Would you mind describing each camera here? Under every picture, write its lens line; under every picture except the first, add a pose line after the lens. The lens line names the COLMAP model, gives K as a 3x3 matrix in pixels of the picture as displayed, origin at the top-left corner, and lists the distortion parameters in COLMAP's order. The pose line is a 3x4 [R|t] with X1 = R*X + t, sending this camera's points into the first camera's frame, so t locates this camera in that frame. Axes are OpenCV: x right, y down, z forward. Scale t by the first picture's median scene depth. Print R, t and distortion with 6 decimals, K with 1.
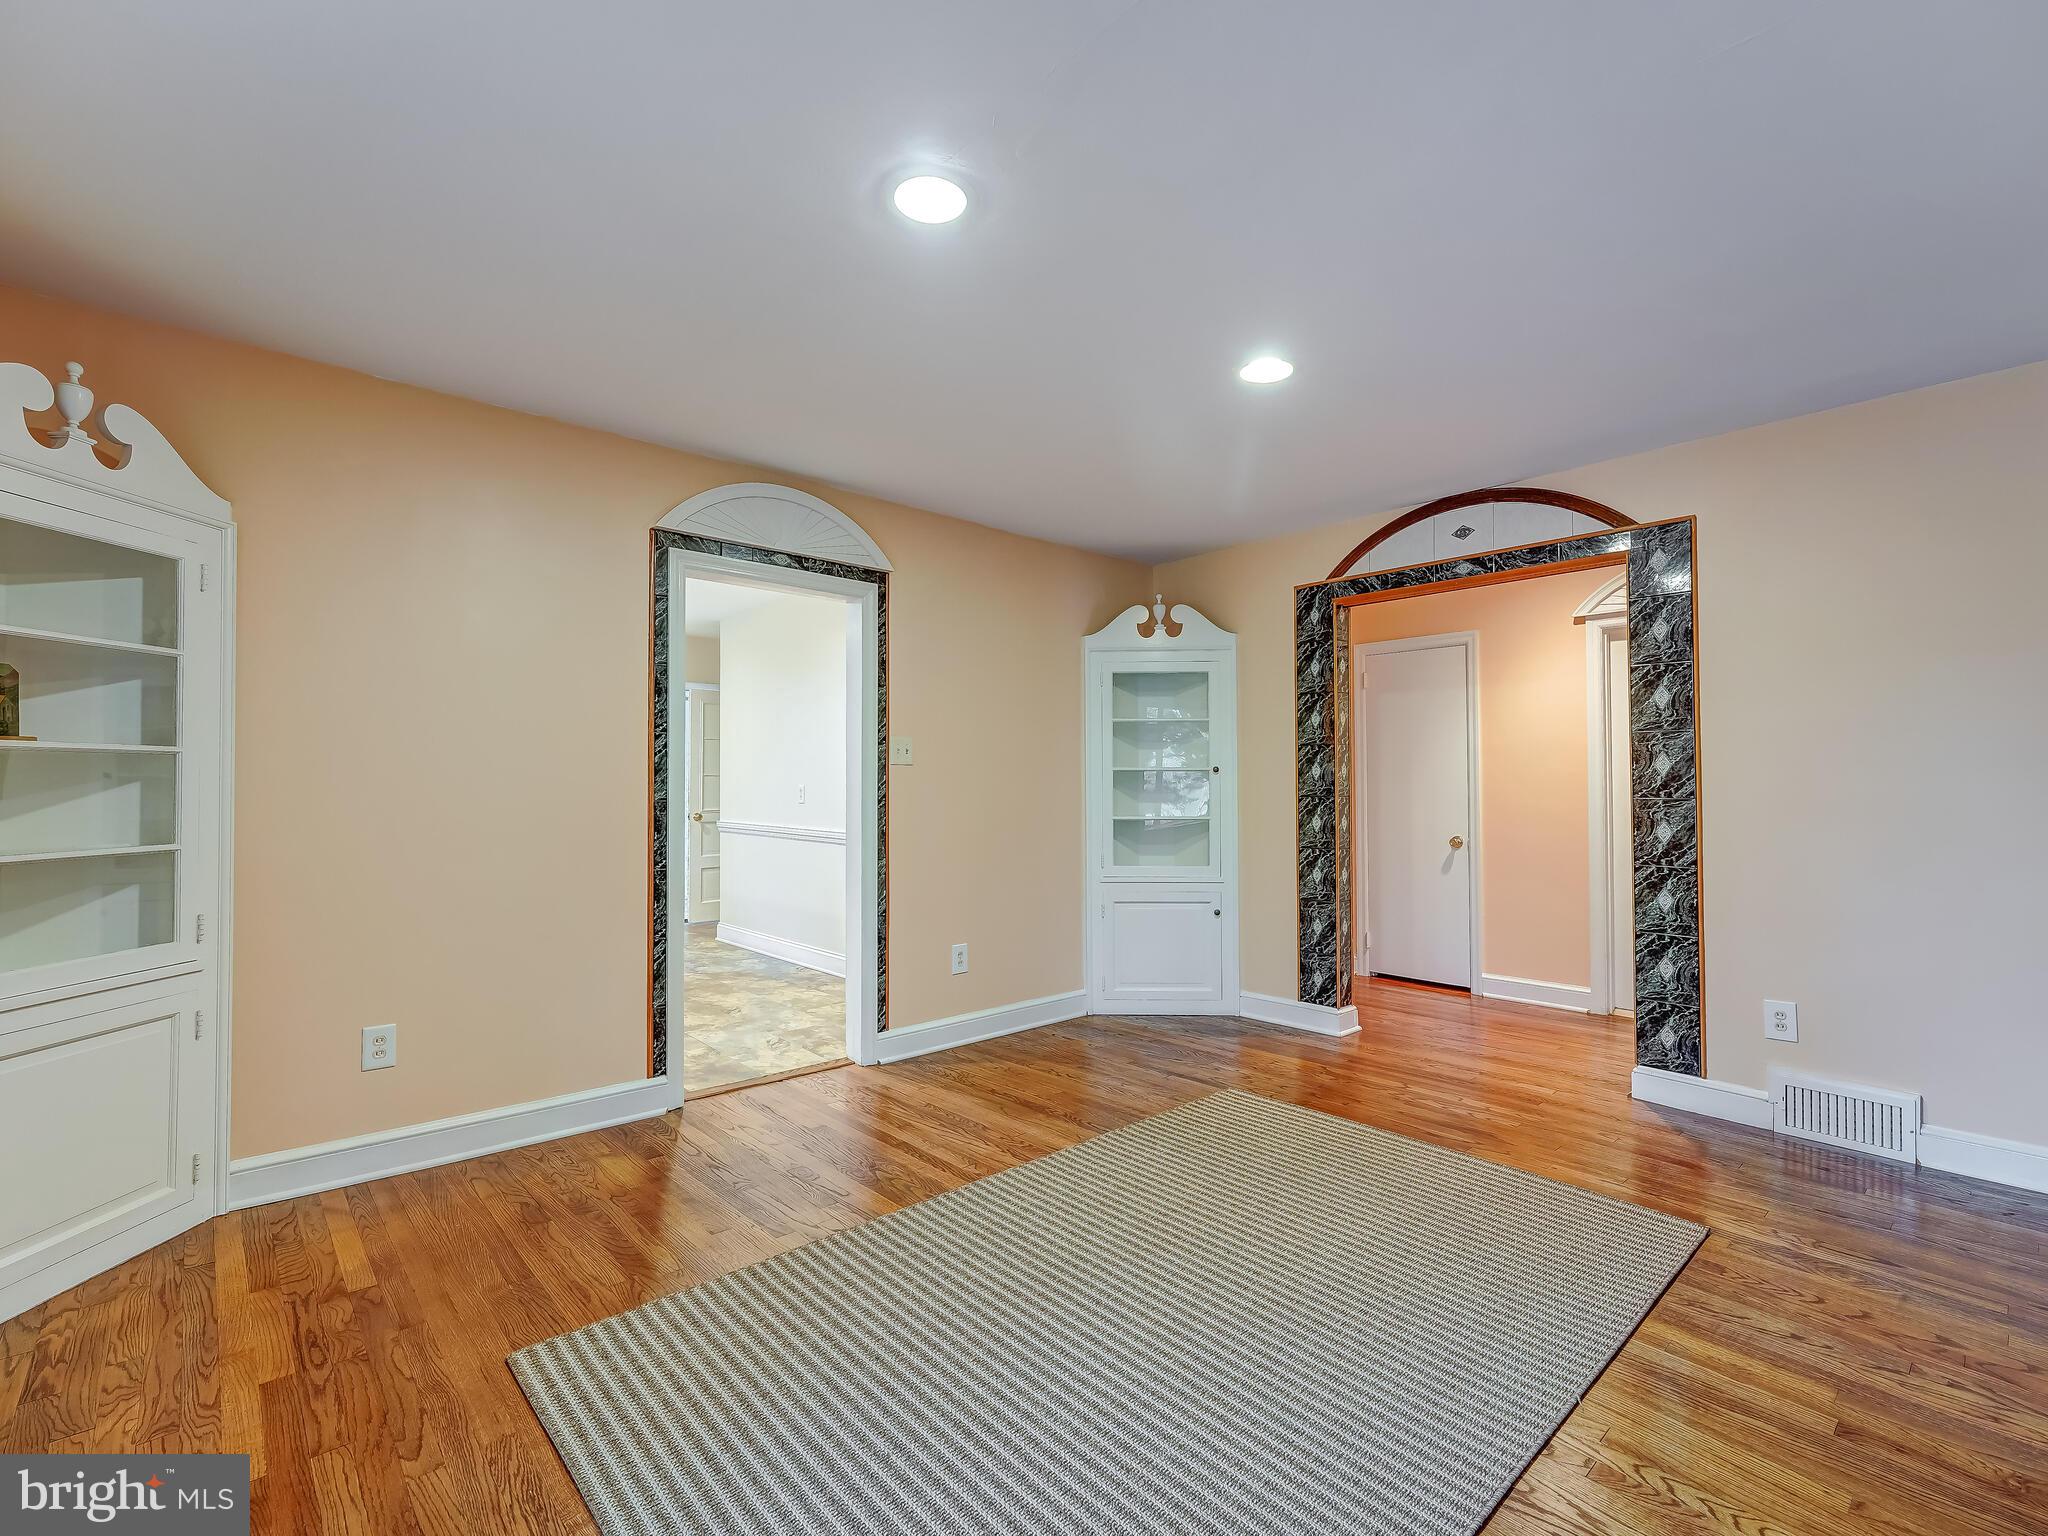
lens RADIAL K [[925.3, 0, 1027.2], [0, 925.3, 765.7], [0, 0, 1]] dist [-0.001029, -0.000302]
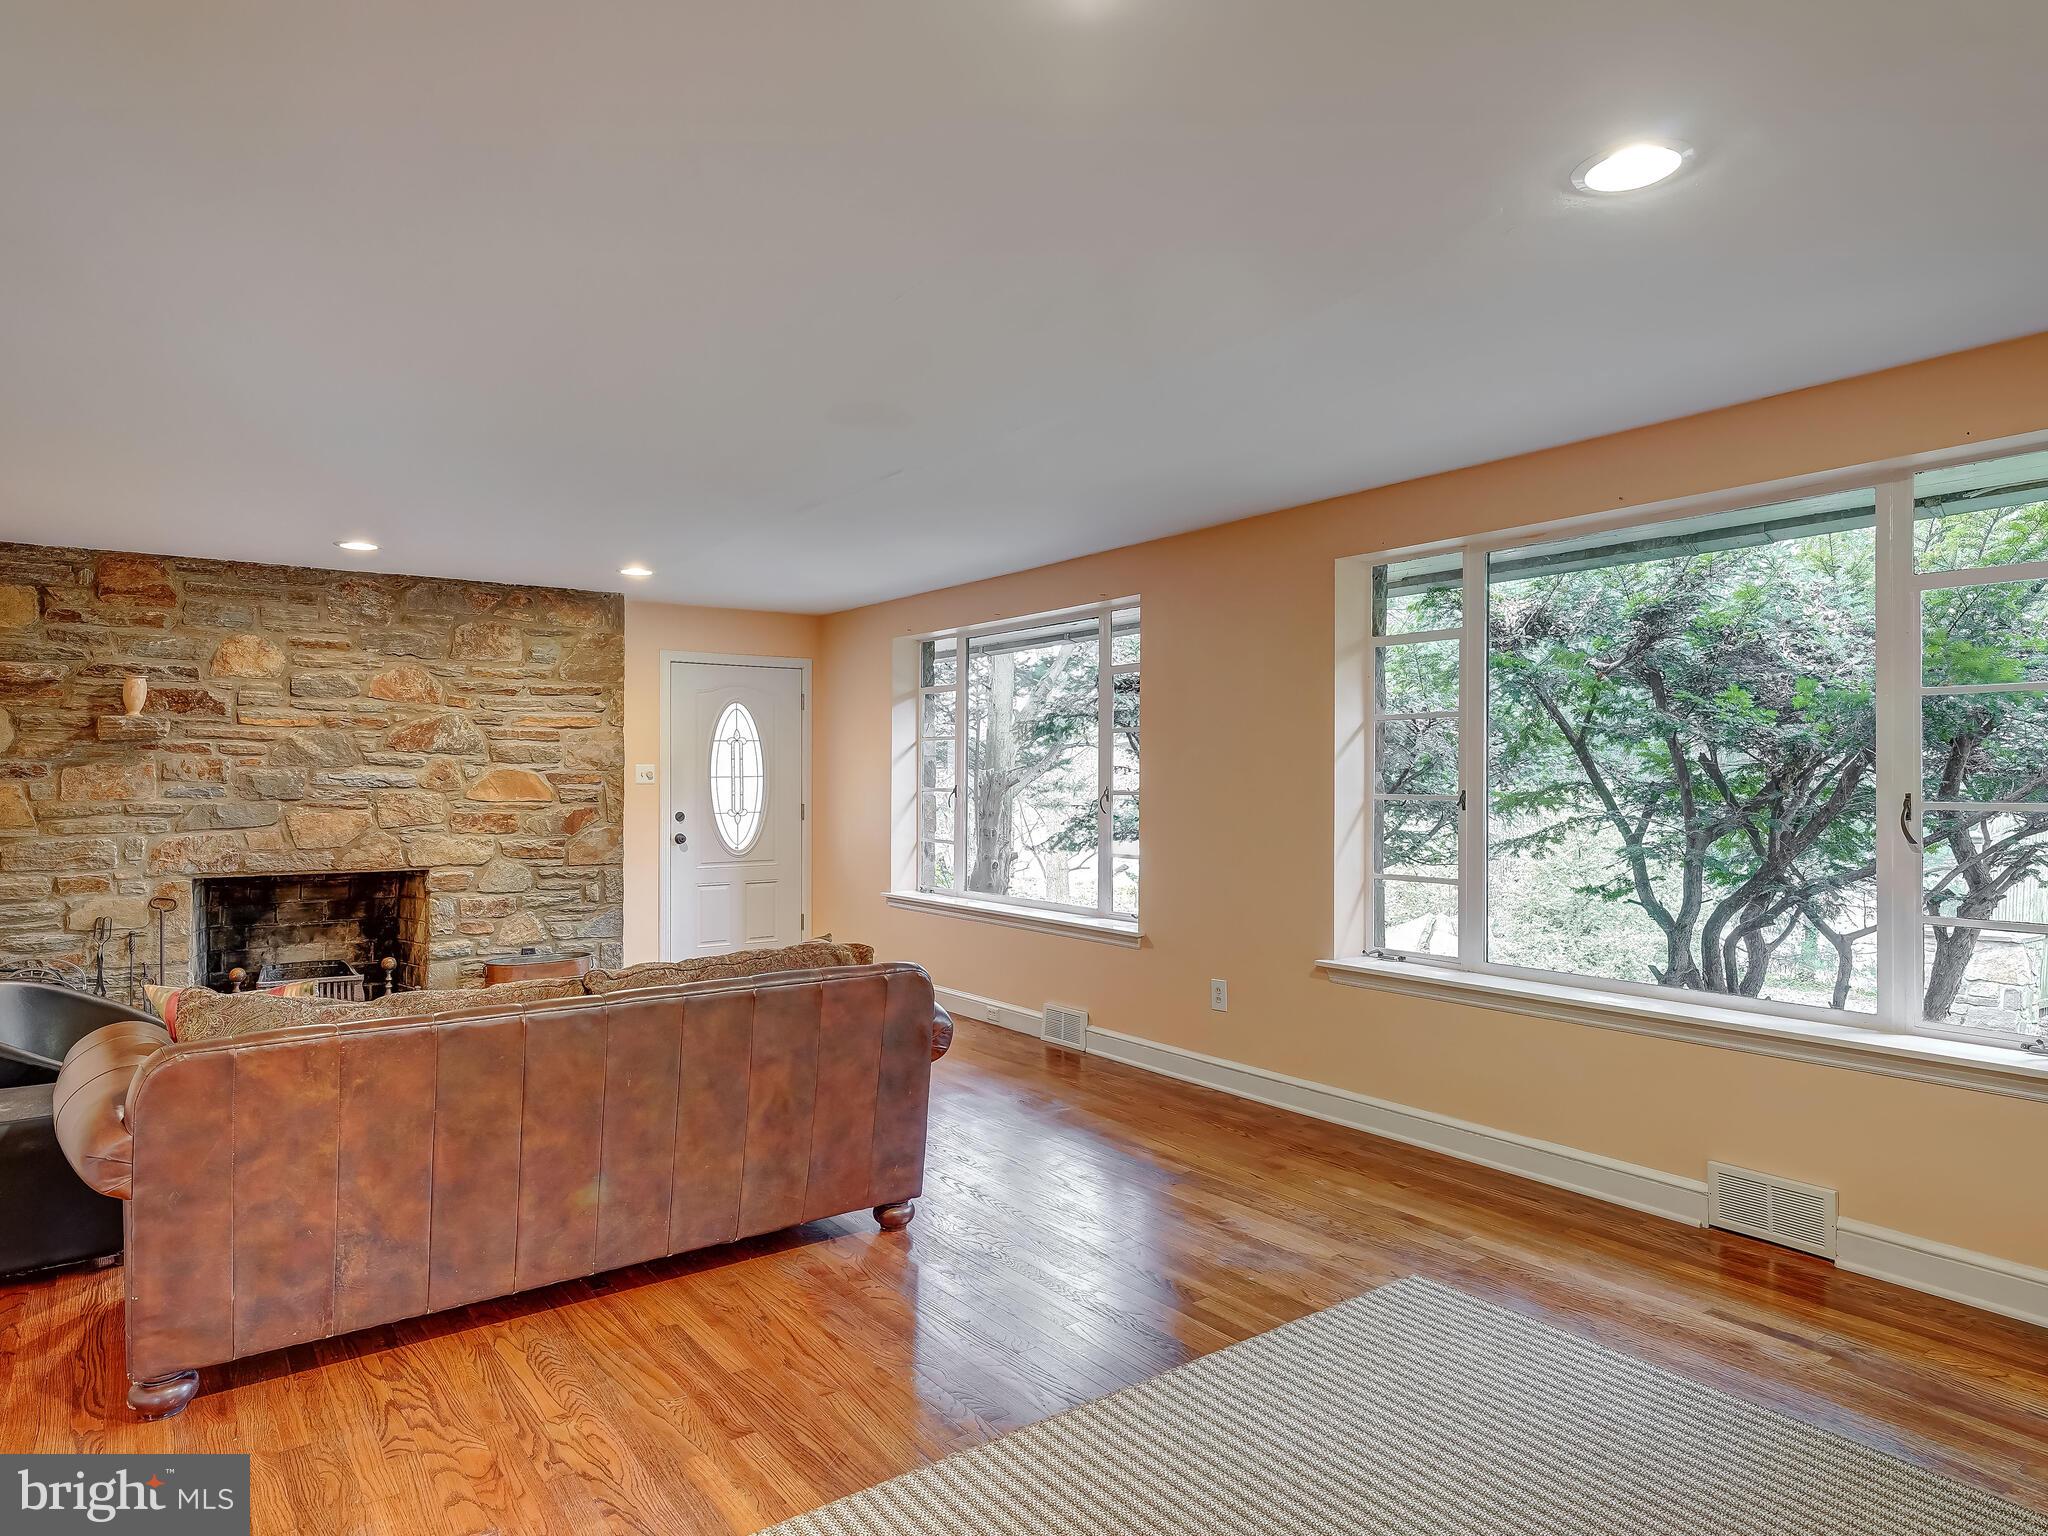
lens RADIAL K [[1241.3, 0, 1028.5], [0, 1241.3, 763.5], [0, 0, 1]] dist [-0.002853, 0.000120]
pose [[-0.994832, 0.005695, 0.101371, 0.187474], [0.002742, 0.999569, -0.029238, -0.026533], [-0.101494, -0.028809, -0.994419, 1.237647]]
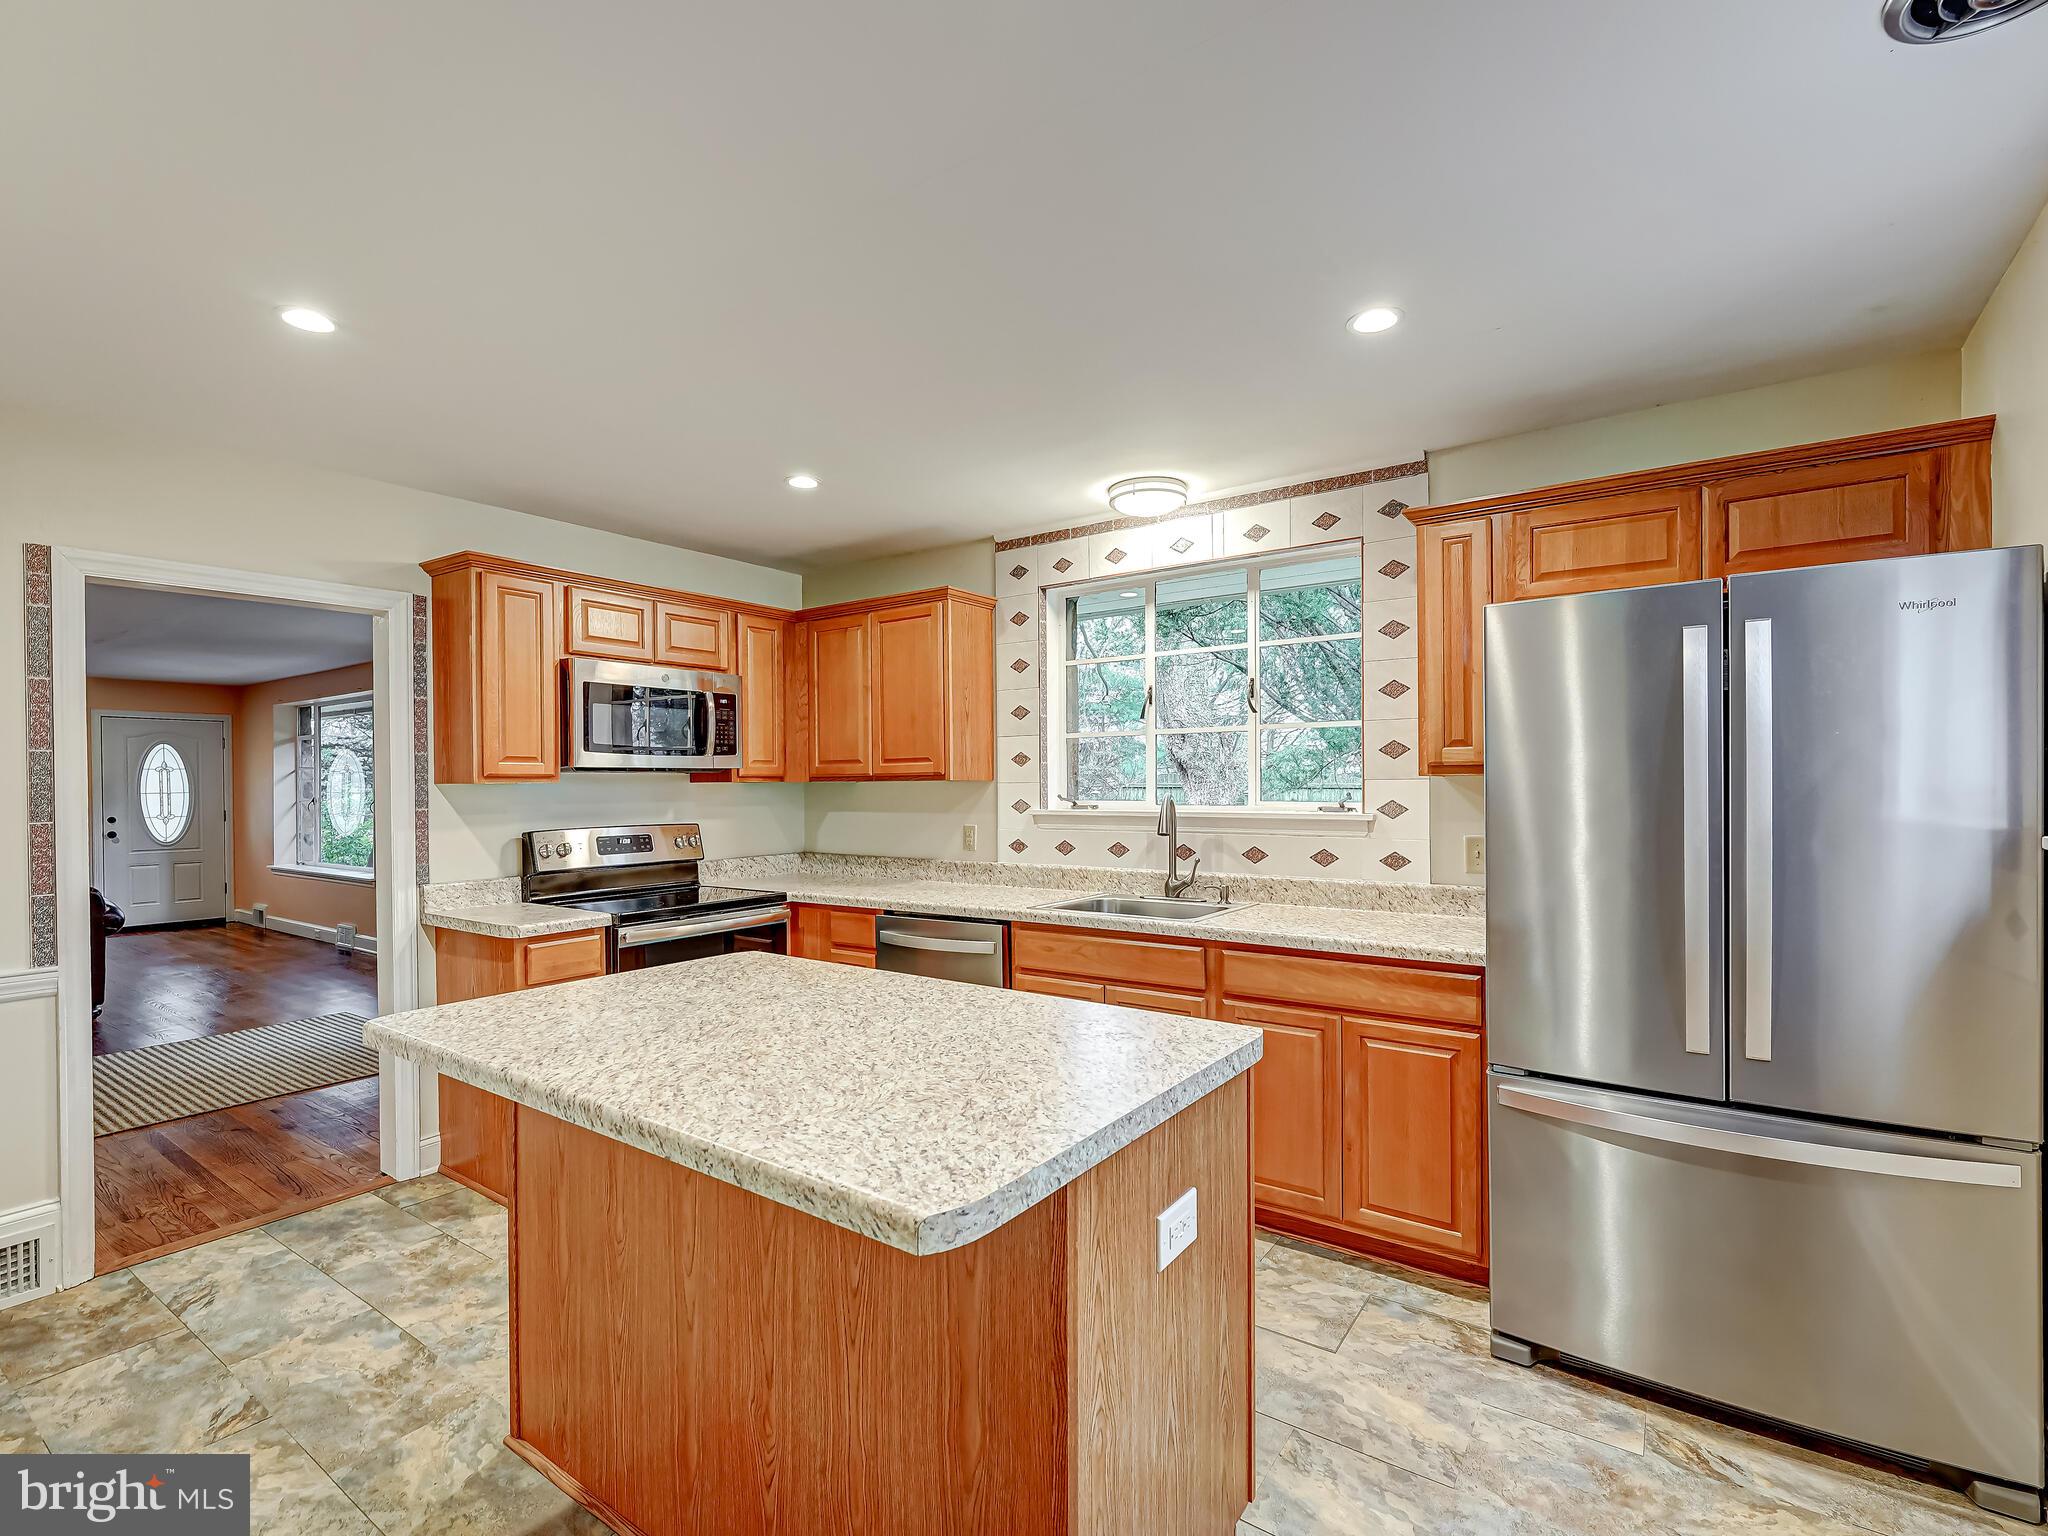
lens RADIAL K [[949.2, 0, 1051.2], [0, 949.2, 780.2], [0, 0, 1]] dist [-0.013383, -0.000378]
pose [[-0.969997, 0.009784, -0.242920, -0.827946], [0.015805, 0.999614, -0.022847, -0.007195], [0.242603, -0.026001, -0.969777, 2.164391]]
